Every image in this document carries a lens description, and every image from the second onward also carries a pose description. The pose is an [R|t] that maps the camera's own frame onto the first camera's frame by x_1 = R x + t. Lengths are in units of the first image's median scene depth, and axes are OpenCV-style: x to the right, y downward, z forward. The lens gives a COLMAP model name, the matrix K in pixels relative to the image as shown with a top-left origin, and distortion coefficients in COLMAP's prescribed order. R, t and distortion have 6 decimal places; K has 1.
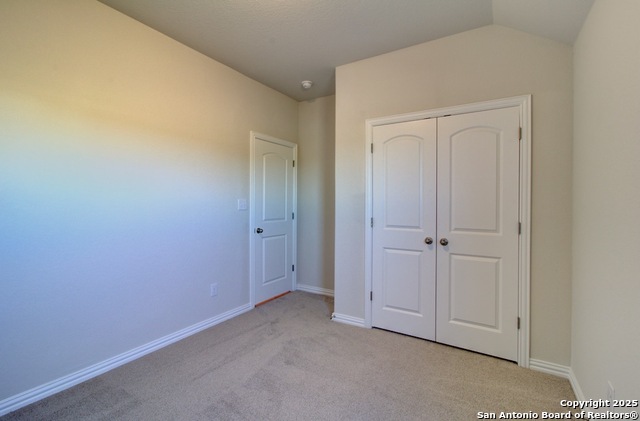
lens RADIAL K [[265.4, 0, 322.1], [0, 265.4, 206.9], [0, 0, 1]] dist [-0.010658, 0.000094]
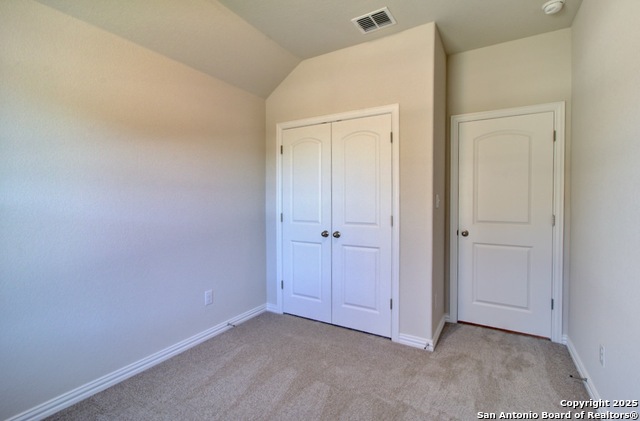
lens RADIAL K [[294.3, 0, 320.5], [0, 294.3, 208.8], [0, 0, 1]] dist [0.000852, 0.001085]
pose [[0.999890, -0.012352, -0.008236, 0.369709], [0.012473, 0.999812, 0.014867, 0.004087], [0.008051, -0.014968, 0.999856, -0.222078]]
